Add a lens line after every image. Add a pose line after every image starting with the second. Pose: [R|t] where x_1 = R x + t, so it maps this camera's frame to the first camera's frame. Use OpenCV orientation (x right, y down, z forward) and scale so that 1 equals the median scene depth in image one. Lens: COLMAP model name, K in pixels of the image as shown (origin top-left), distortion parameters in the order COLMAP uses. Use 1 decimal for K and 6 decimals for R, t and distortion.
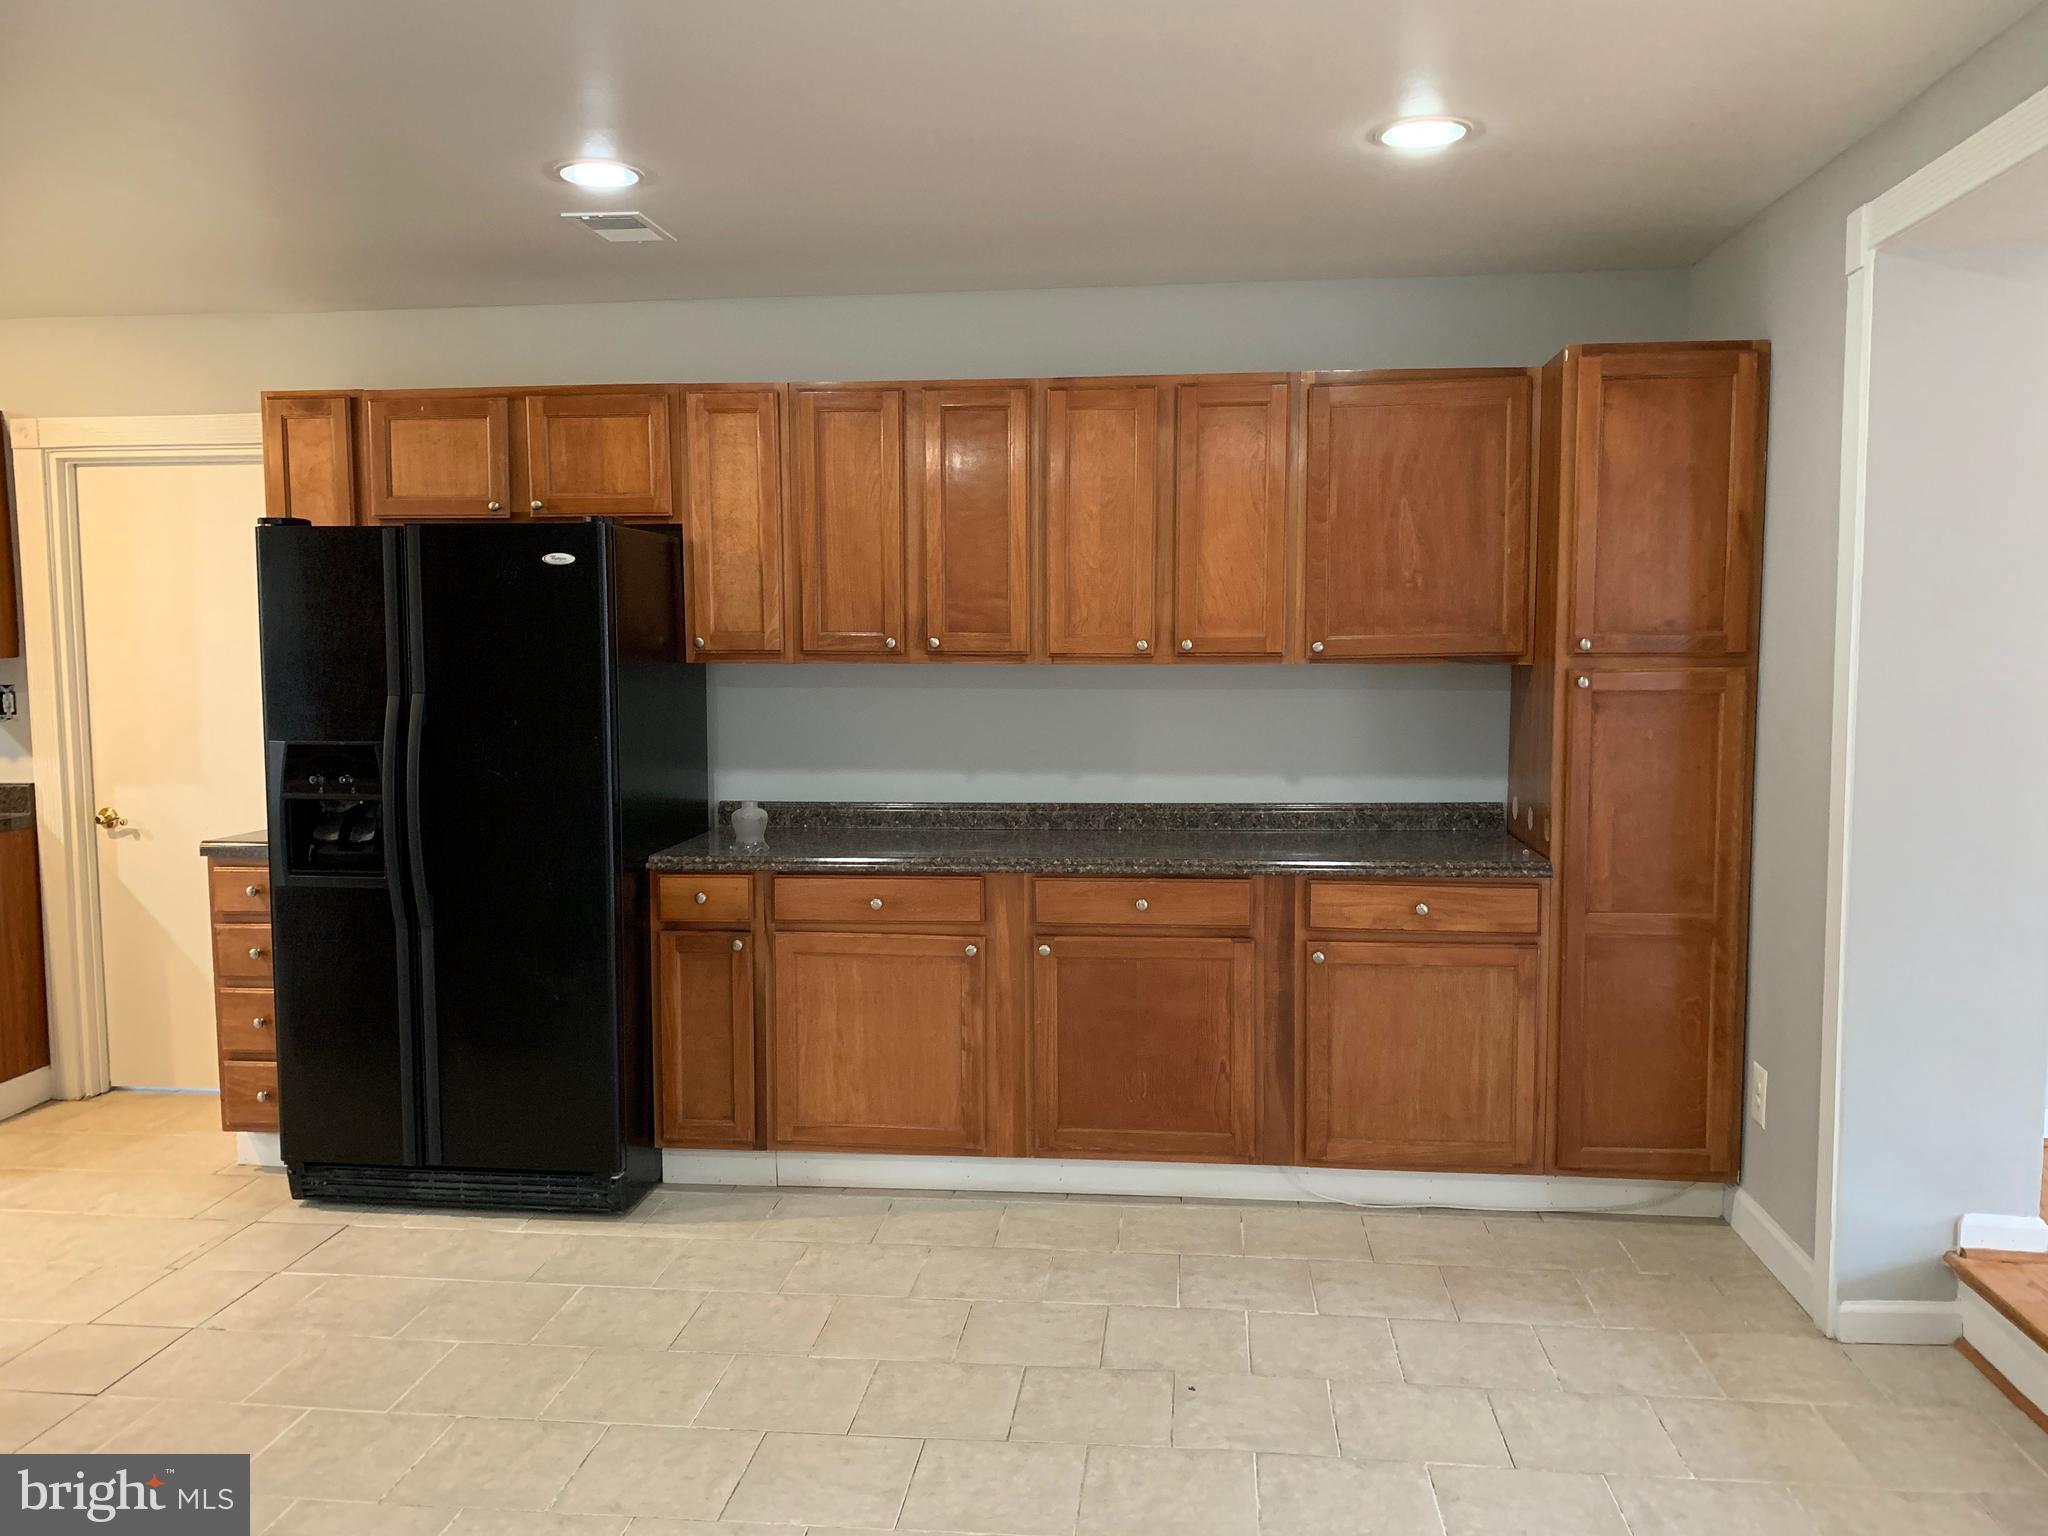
lens RADIAL K [[1574.2, 0, 1021.5], [0, 1574.2, 758.9], [0, 0, 1]] dist [0.045923, -0.079434]
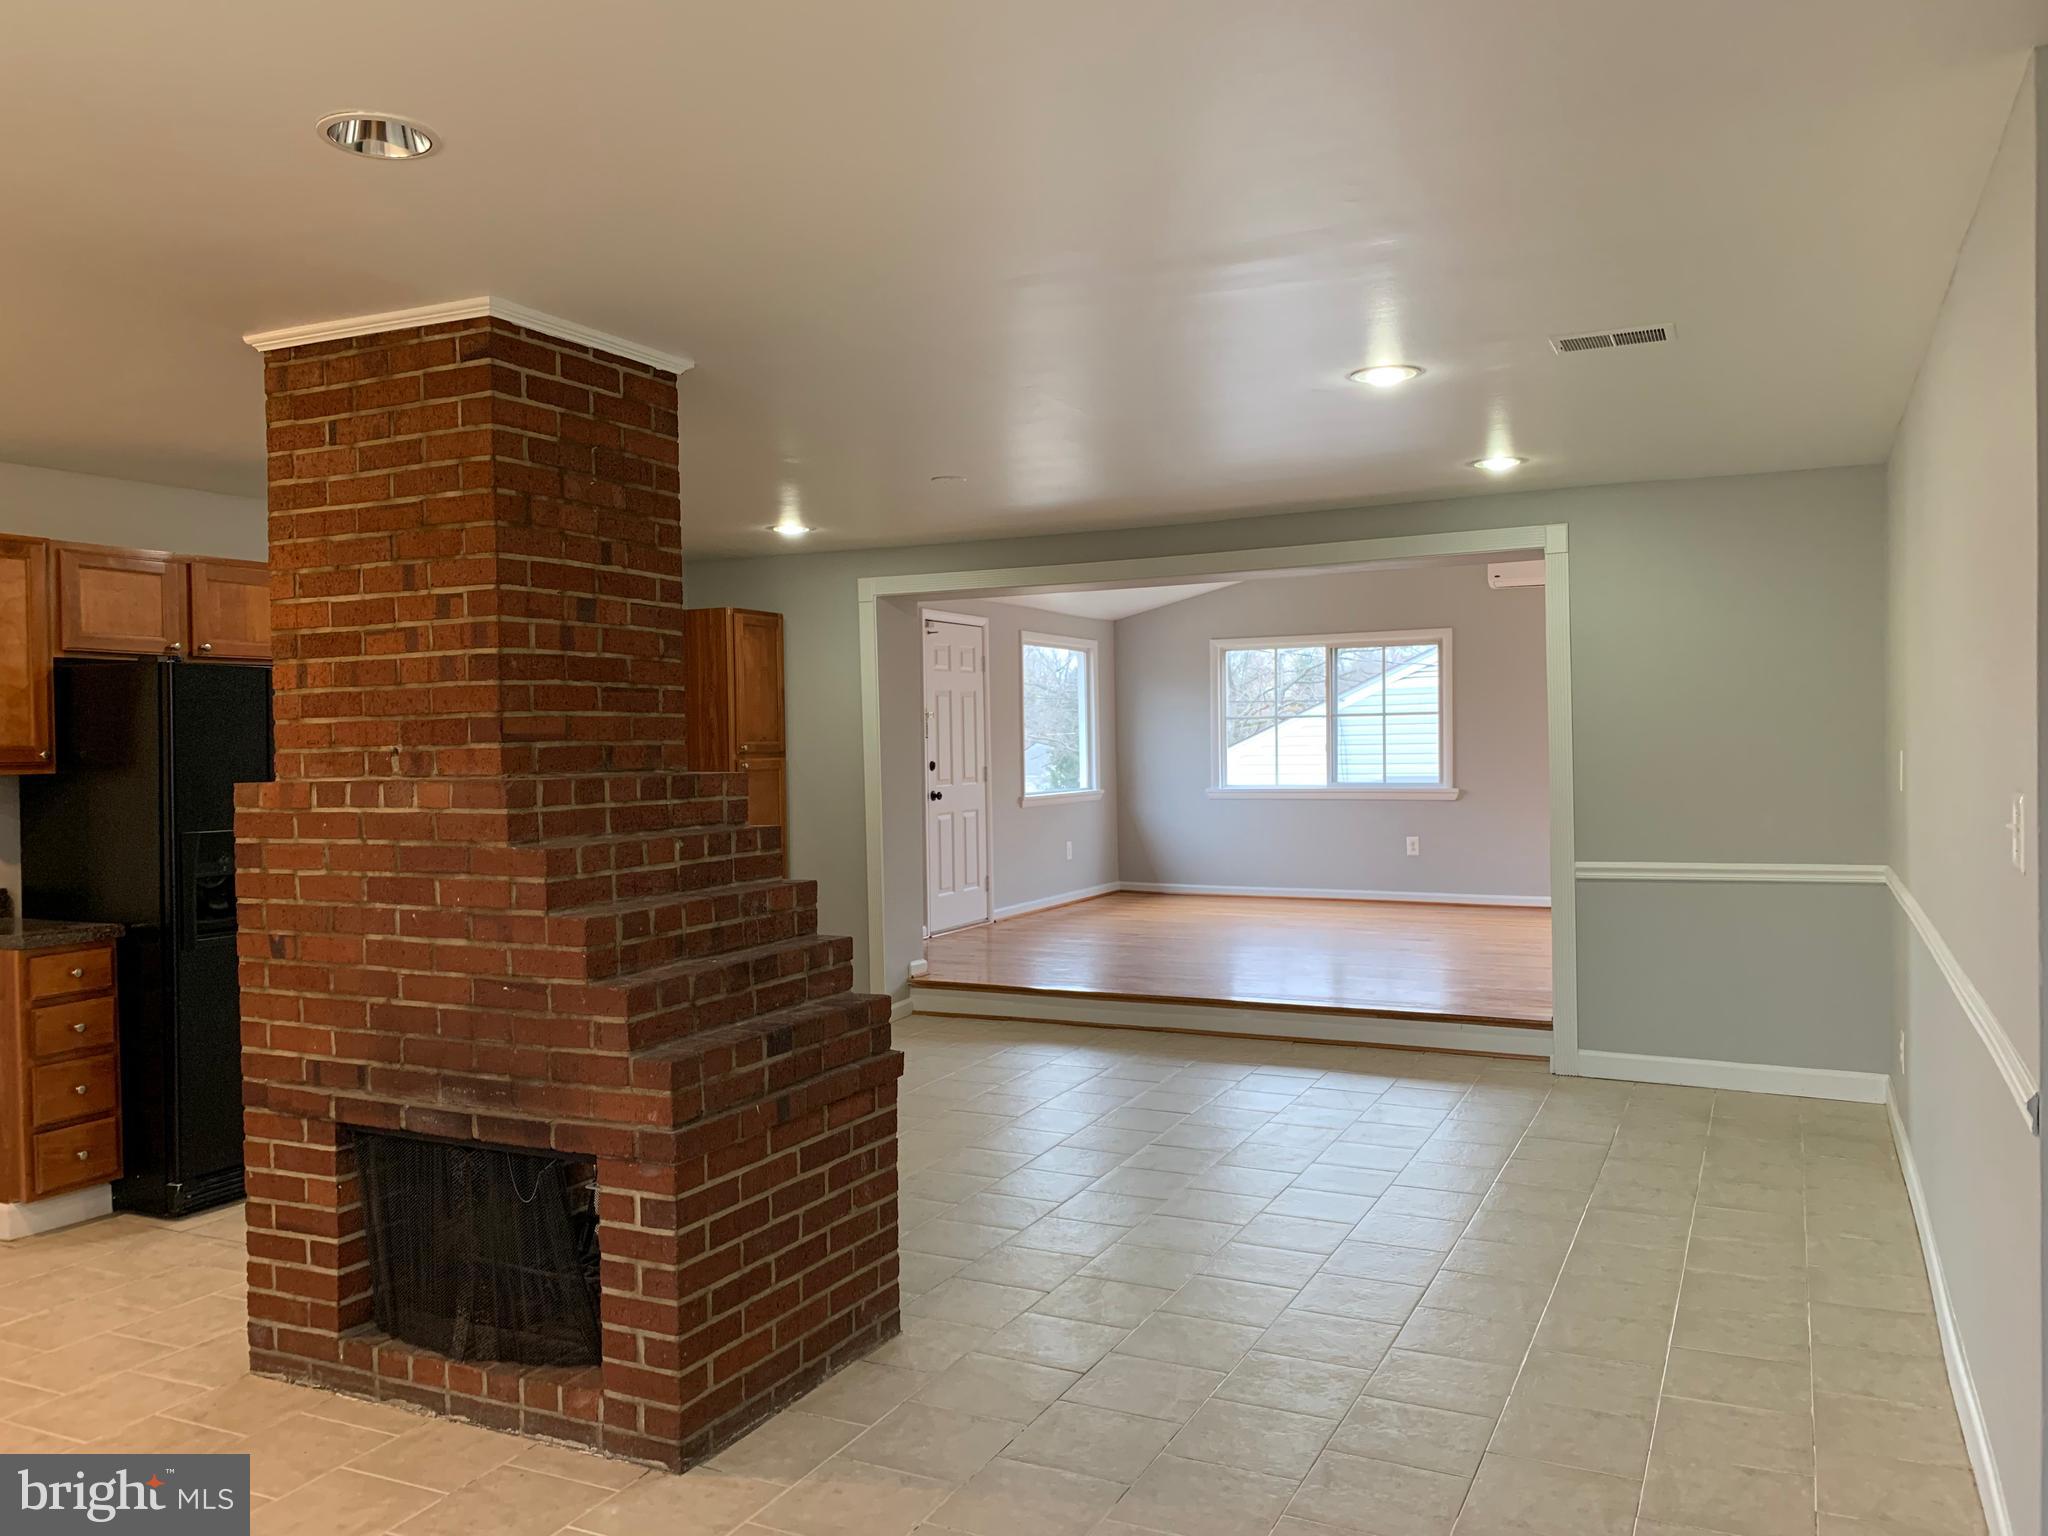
lens RADIAL K [[1574.2, 0, 1021.8], [0, 1574.2, 768.4], [0, 0, 1]] dist [0.045923, -0.079434]
pose [[0.320030, -0.018351, 0.947230, -1.397093], [0.094384, 0.995456, -0.012603, 0.015764], [-0.942694, 0.093437, 0.320308, -0.024045]]
